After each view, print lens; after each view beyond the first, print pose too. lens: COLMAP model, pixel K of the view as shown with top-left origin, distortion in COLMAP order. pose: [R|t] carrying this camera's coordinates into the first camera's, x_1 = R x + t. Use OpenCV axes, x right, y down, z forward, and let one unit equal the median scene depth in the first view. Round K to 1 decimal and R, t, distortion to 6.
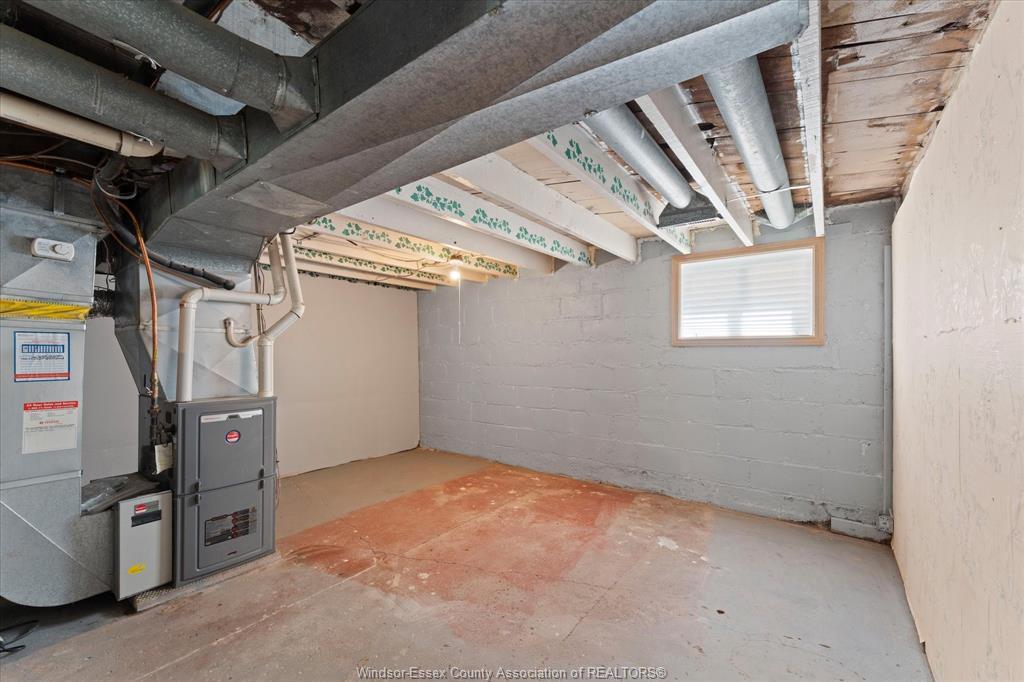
lens RADIAL K [[410.4, 0, 514.2], [0, 410.4, 345.2], [0, 0, 1]] dist [0.000548, -0.000118]
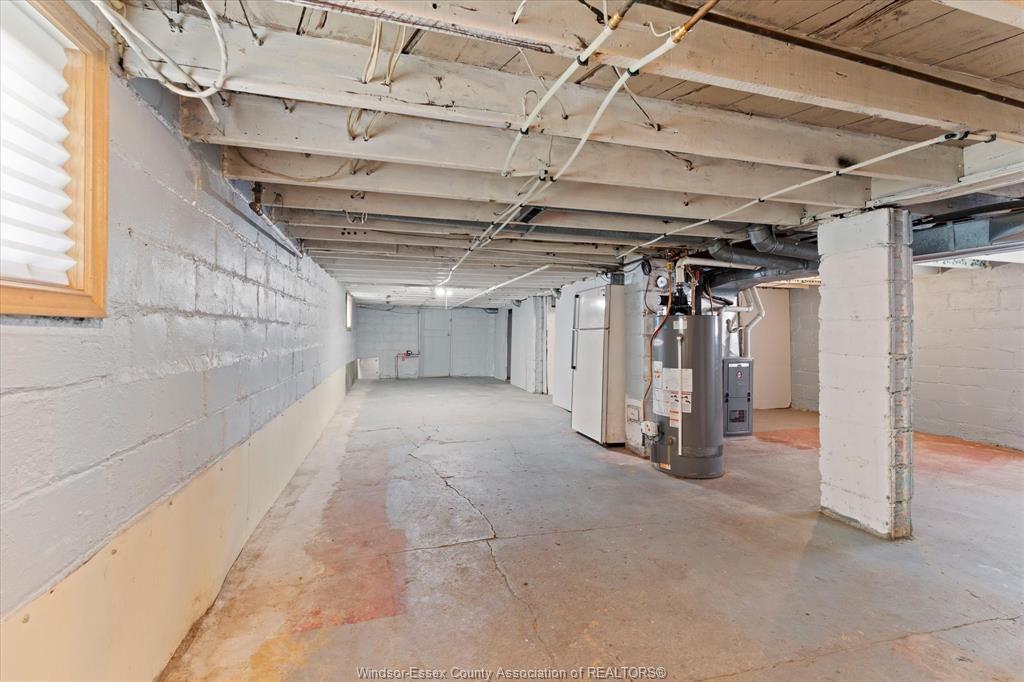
lens RADIAL K [[412.8, 0, 514.6], [0, 412.8, 332.6], [0, 0, 1]] dist [-0.000069, 0.000123]
pose [[0.792264, 0.005463, -0.610153, -0.178967], [0.001784, 0.999935, 0.011269, -0.014746], [0.610175, -0.010017, 0.792203, -0.857368]]
